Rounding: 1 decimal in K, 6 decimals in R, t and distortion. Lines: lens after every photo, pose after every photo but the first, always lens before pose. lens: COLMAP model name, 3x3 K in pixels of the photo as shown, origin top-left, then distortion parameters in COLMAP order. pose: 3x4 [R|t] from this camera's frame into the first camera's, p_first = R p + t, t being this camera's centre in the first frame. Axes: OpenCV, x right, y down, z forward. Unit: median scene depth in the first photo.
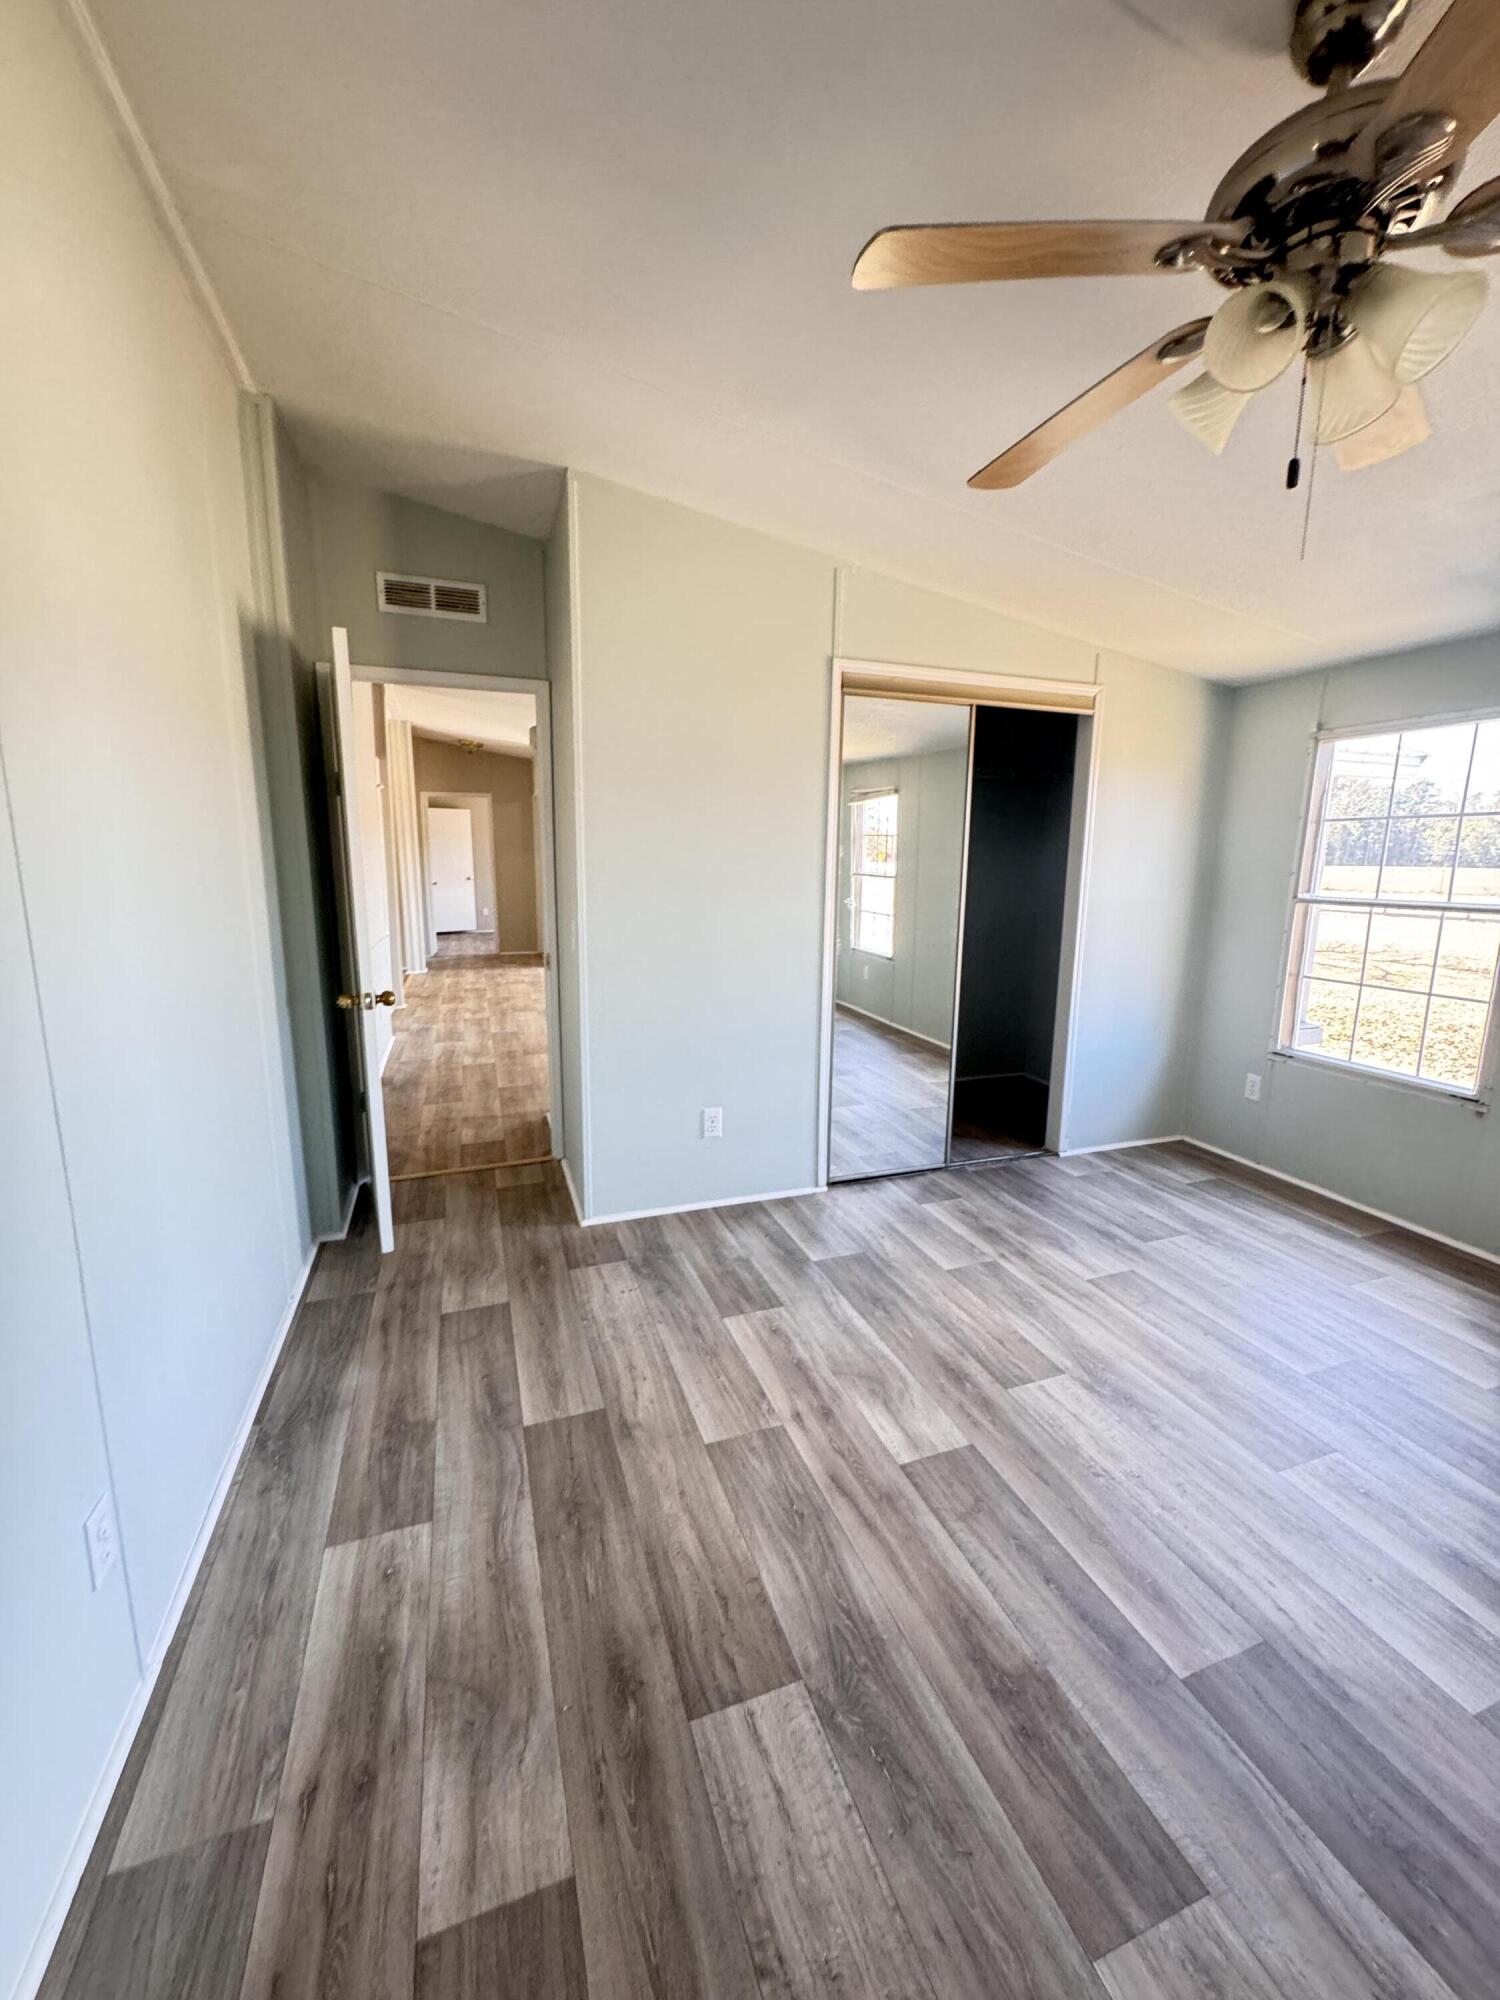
lens RADIAL K [[792.2, 0, 753.1], [0, 792.2, 998.9], [0, 0, 1]] dist [-0.002258, 0.000152]
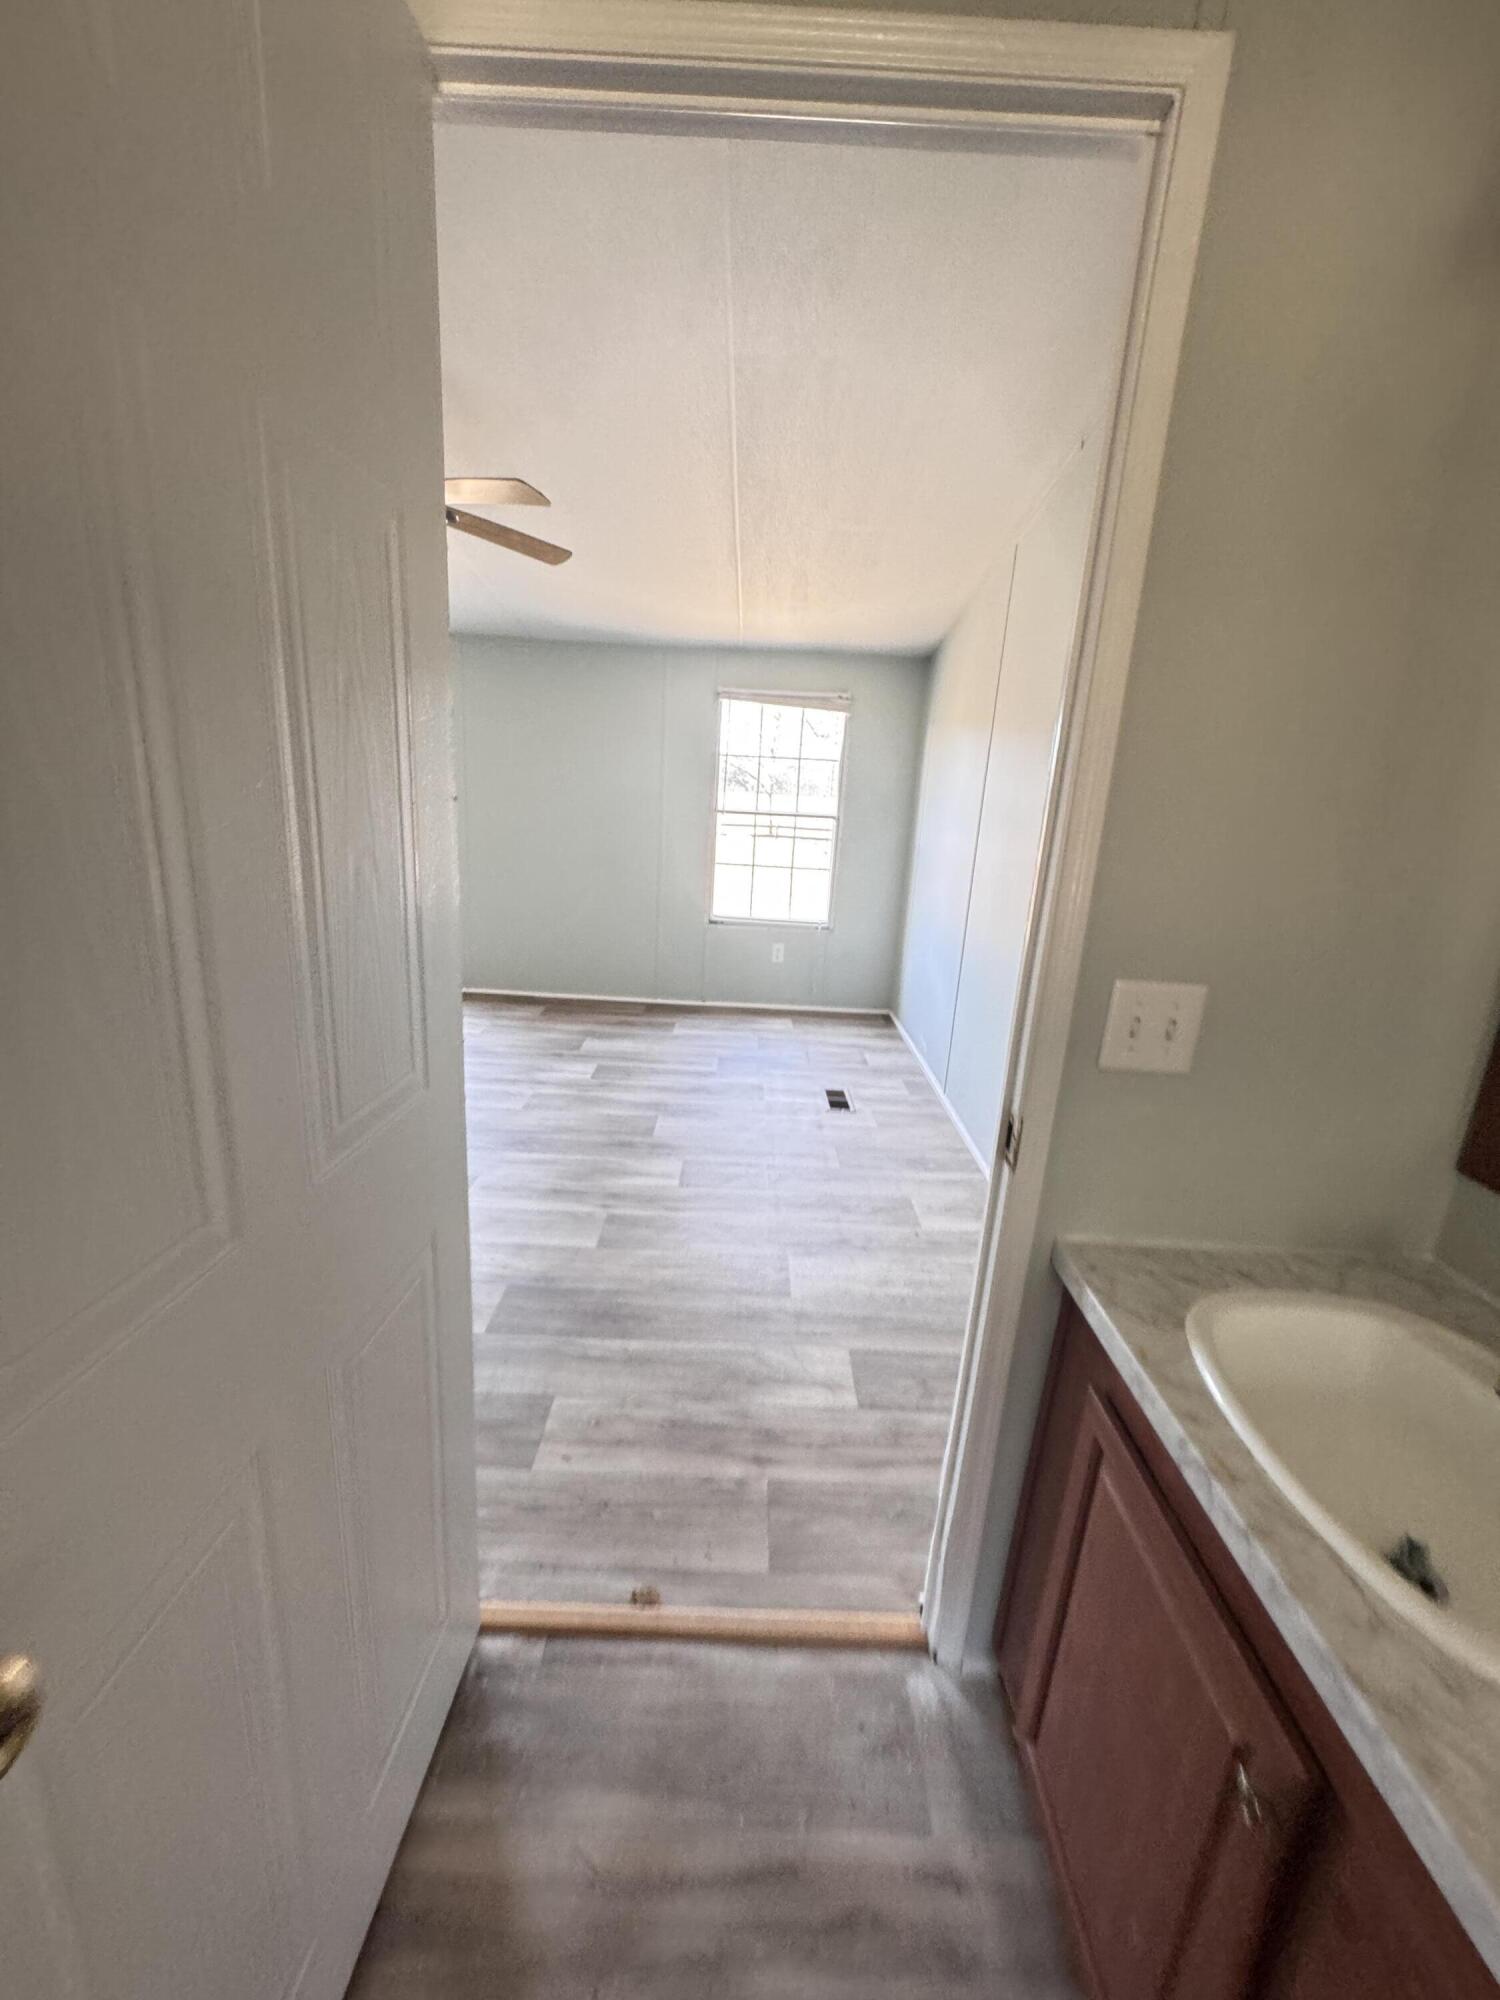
lens RADIAL K [[798.4, 0, 751.7], [0, 798.4, 999.2], [0, 0, 1]] dist [-0.001054, 0.000198]
pose [[0.341829, -0.225616, 0.912277, -0.583533], [0.107529, 0.973768, 0.200533, 0.058234], [-0.933590, 0.029548, 0.357123, -0.334865]]
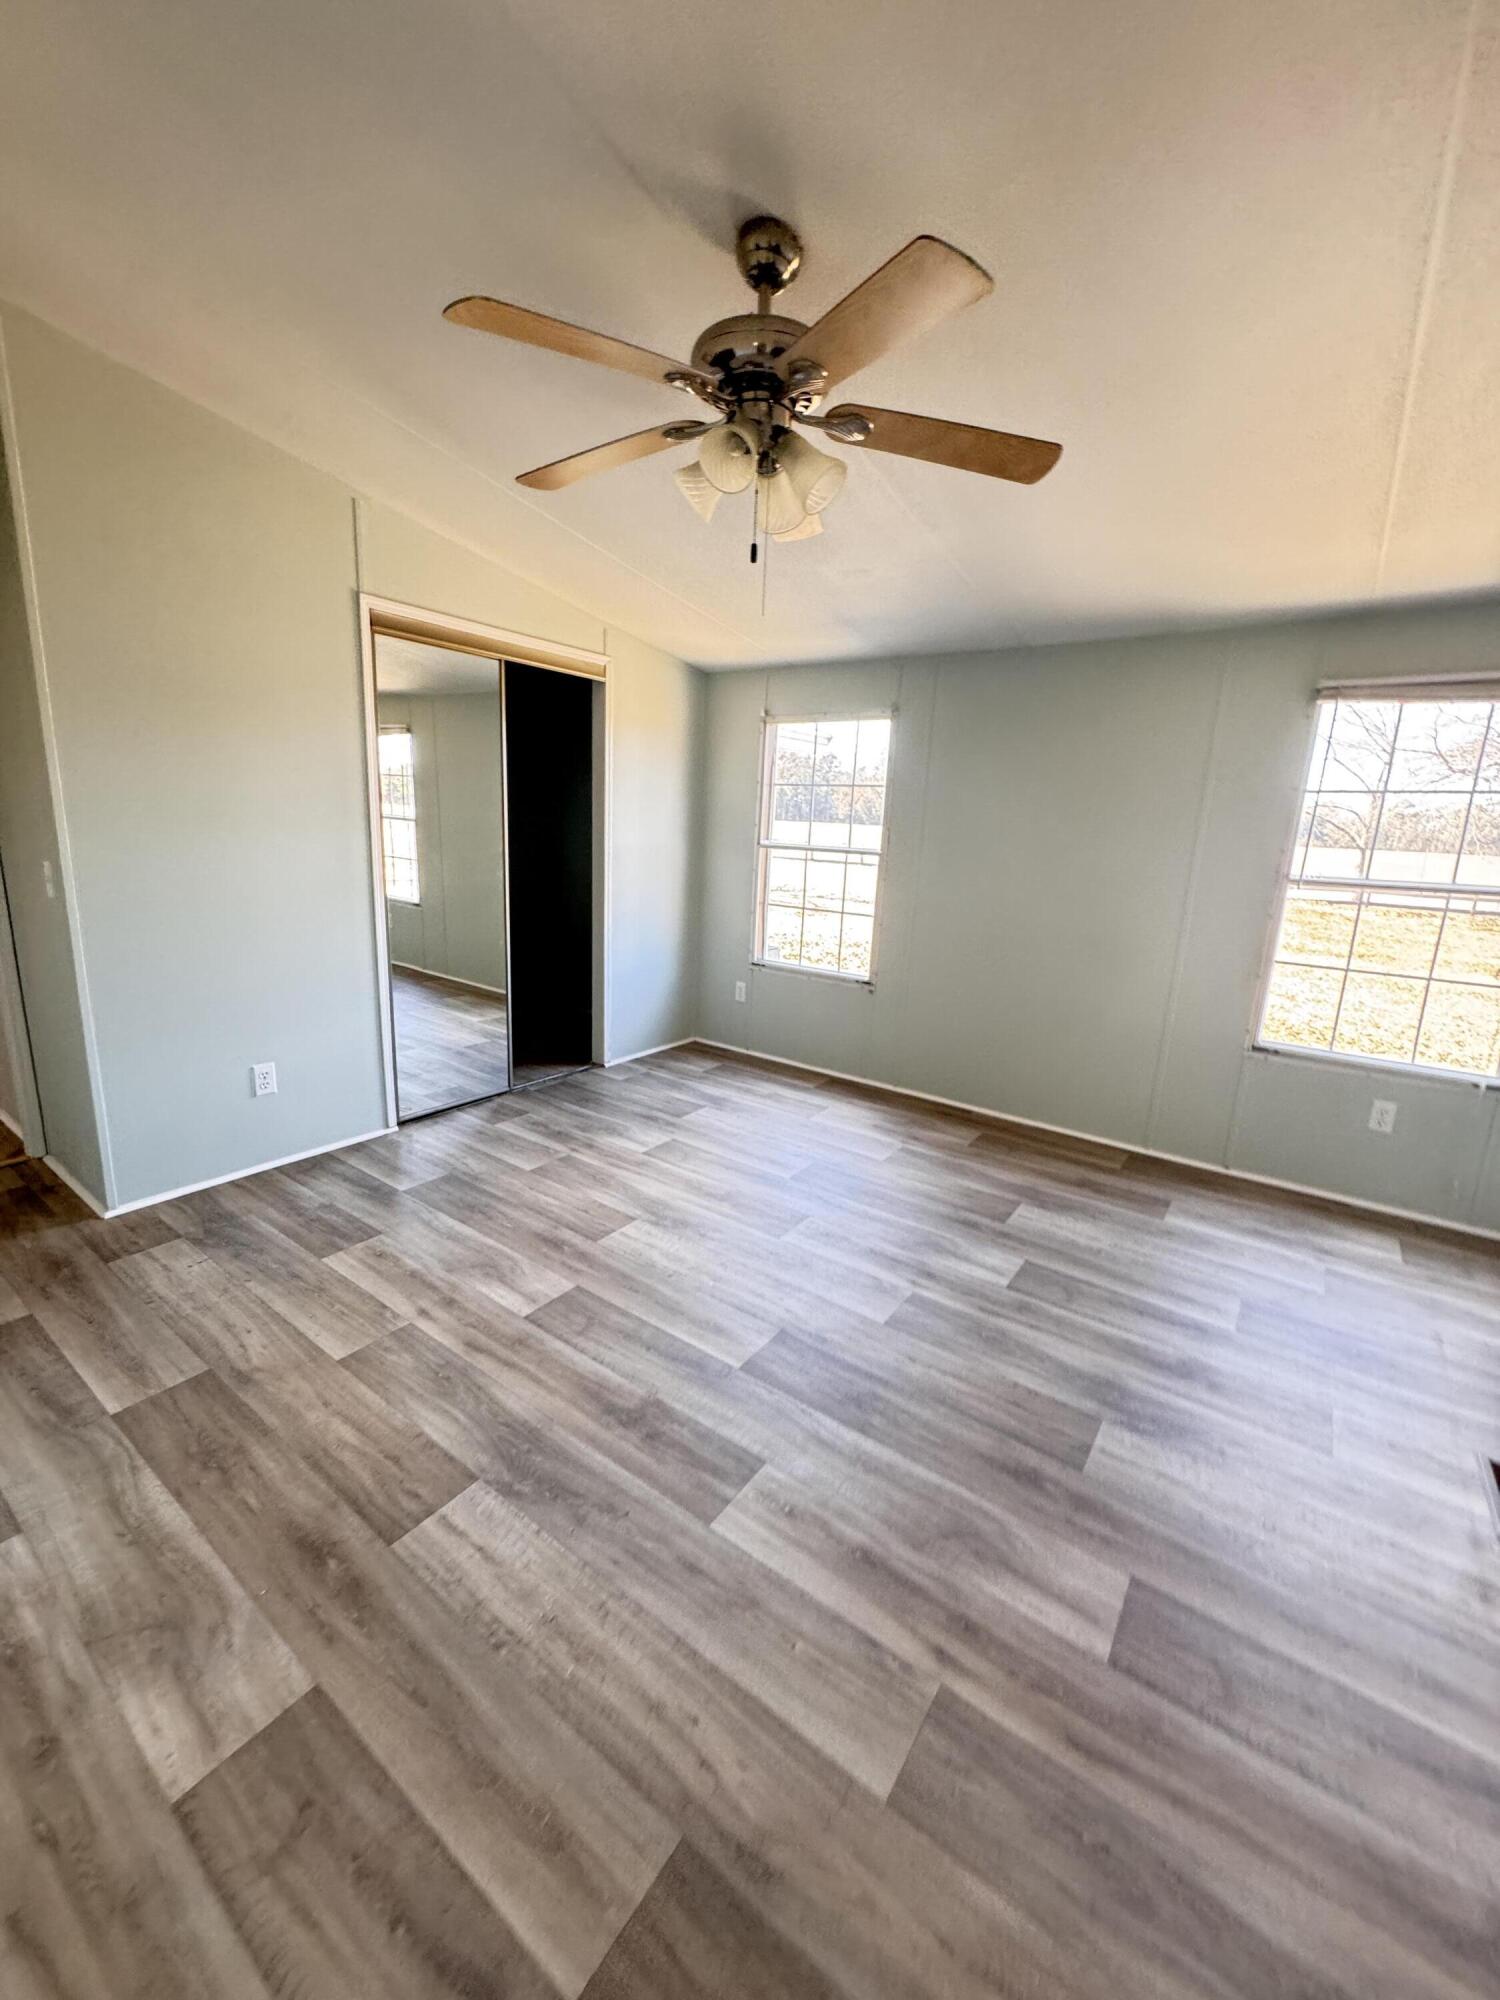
lens RADIAL K [[792.2, 0, 753.1], [0, 792.2, 998.9], [0, 0, 1]] dist [-0.002258, 0.000152]
pose [[0.825400, -0.097576, 0.556051, -0.106904], [0.061251, 0.994614, 0.083615, 0.023160], [-0.561215, -0.034957, 0.826931, -0.122551]]
